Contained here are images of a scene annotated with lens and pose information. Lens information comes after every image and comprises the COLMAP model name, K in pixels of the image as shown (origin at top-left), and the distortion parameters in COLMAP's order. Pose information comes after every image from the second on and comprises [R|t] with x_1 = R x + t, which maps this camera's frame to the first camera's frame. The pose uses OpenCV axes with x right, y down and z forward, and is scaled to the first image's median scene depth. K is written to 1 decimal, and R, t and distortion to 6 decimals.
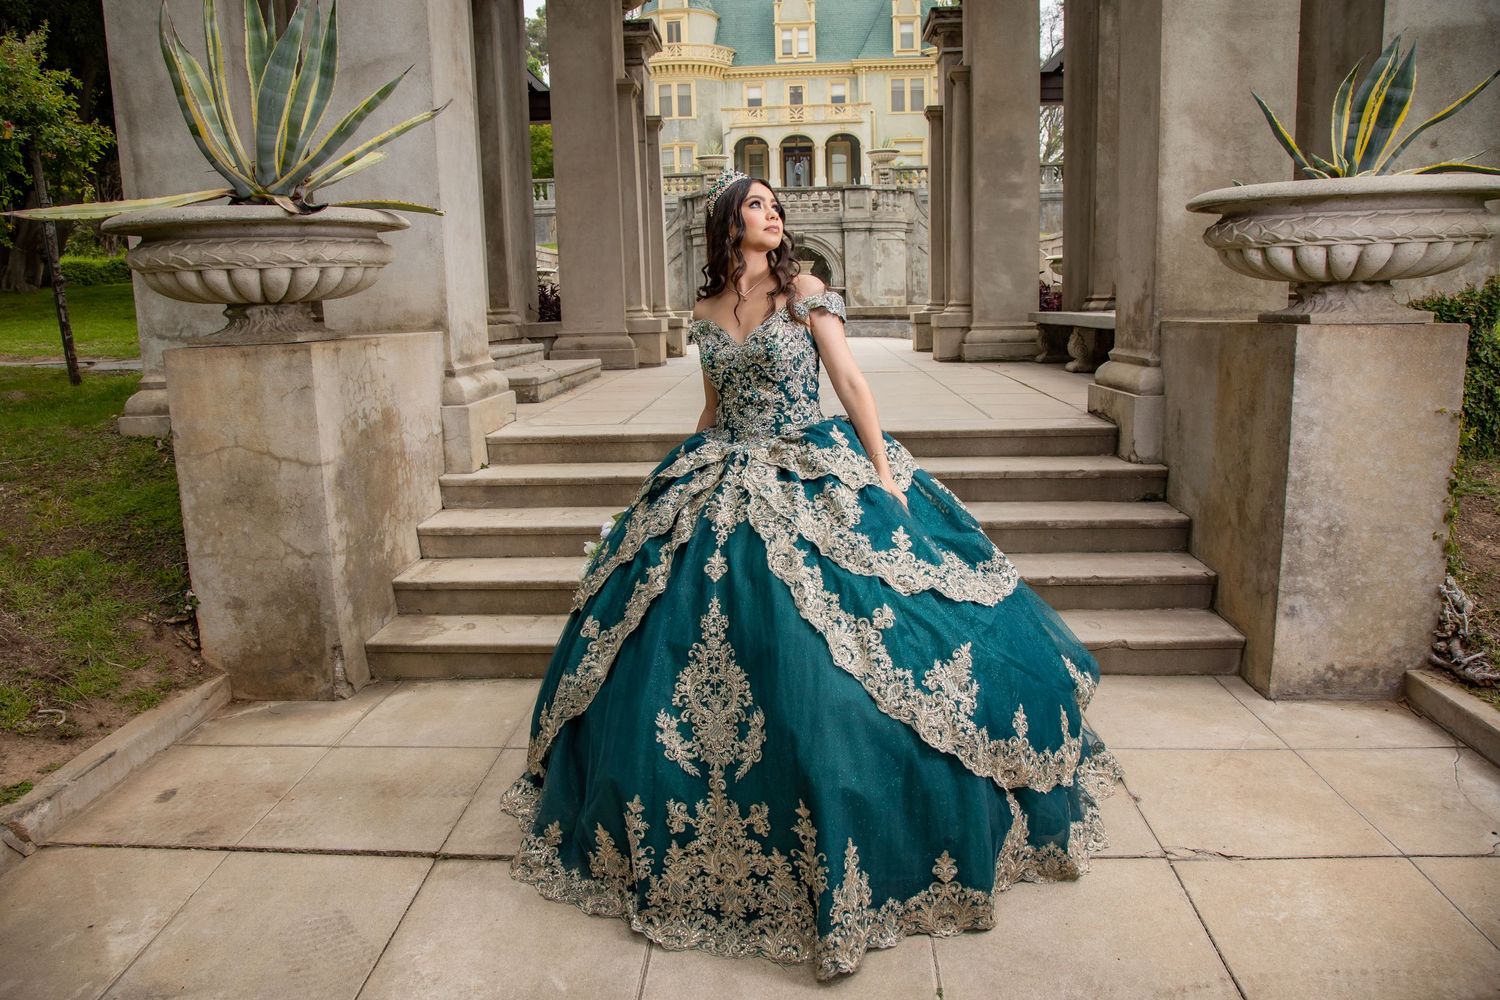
lens RADIAL K [[1054.5, 0, 756.1], [0, 1054.5, 494.7], [0, 0, 1]] dist [-0.108742, 0.045926]
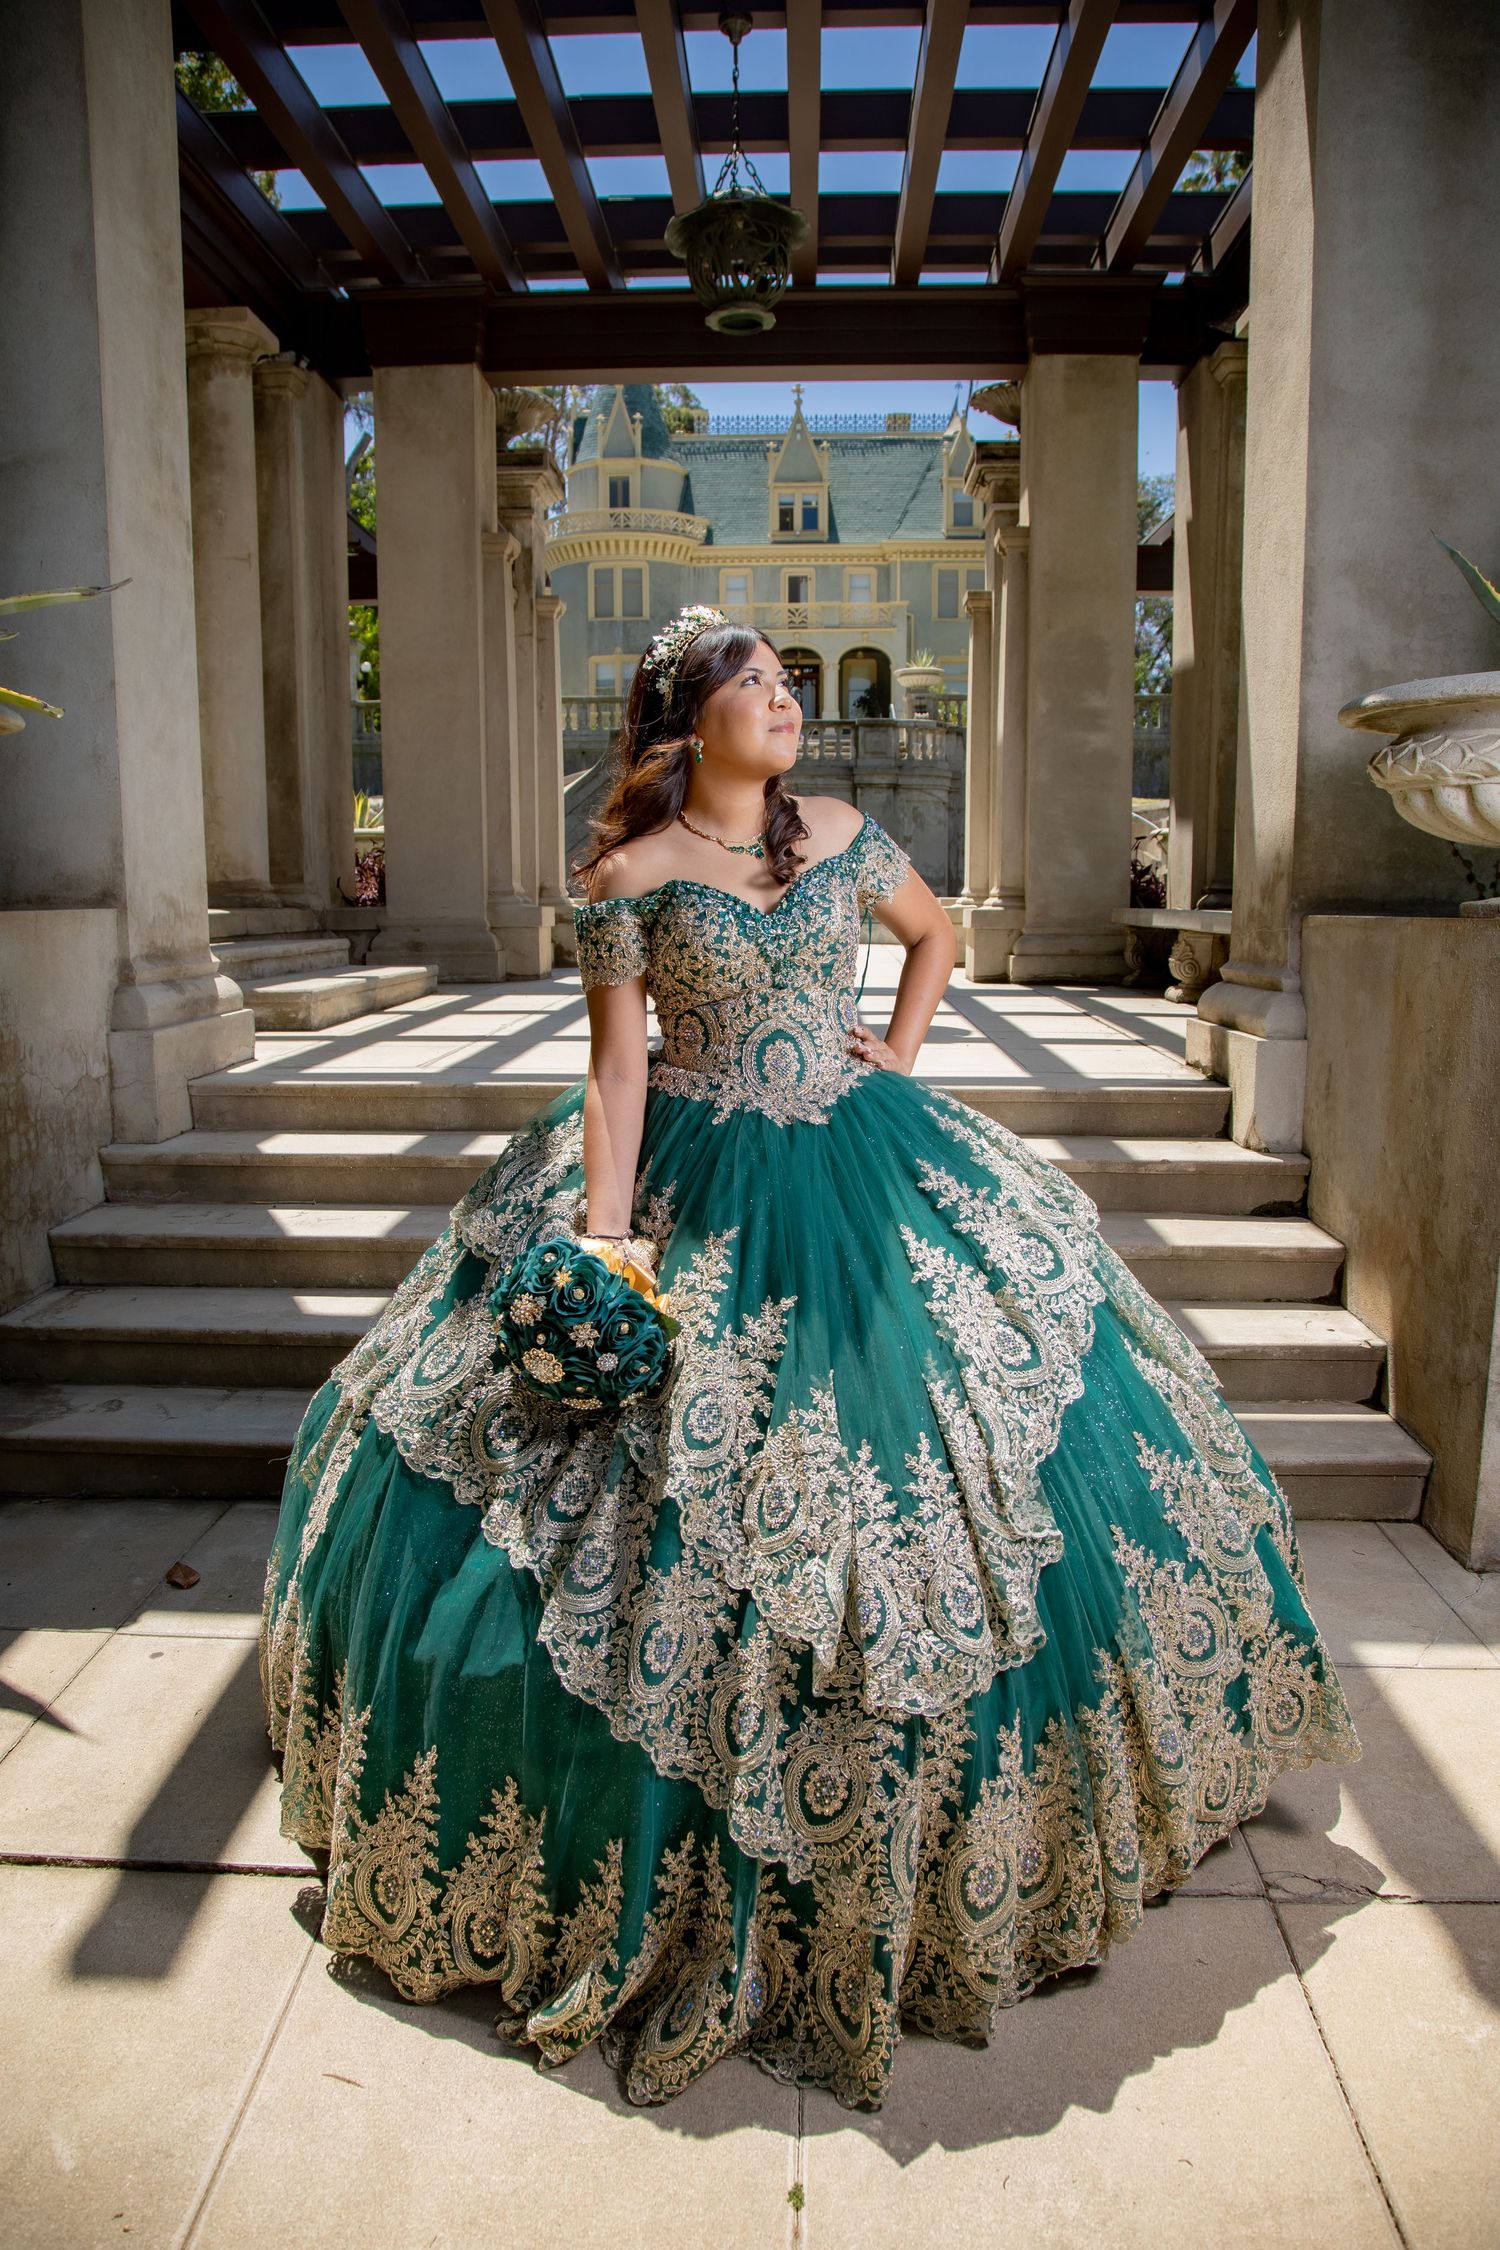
lens RADIAL K [[1581.8, 0, 741.1], [0, 1581.8, 1134.8], [0, 0, 1]] dist [-0.108742, 0.045926]
pose [[0.999677, 0.021713, 0.013205, 0.057041], [-0.021331, 0.999369, -0.028407, -0.008077], [-0.013813, 0.028116, 0.999509, 0.104674]]
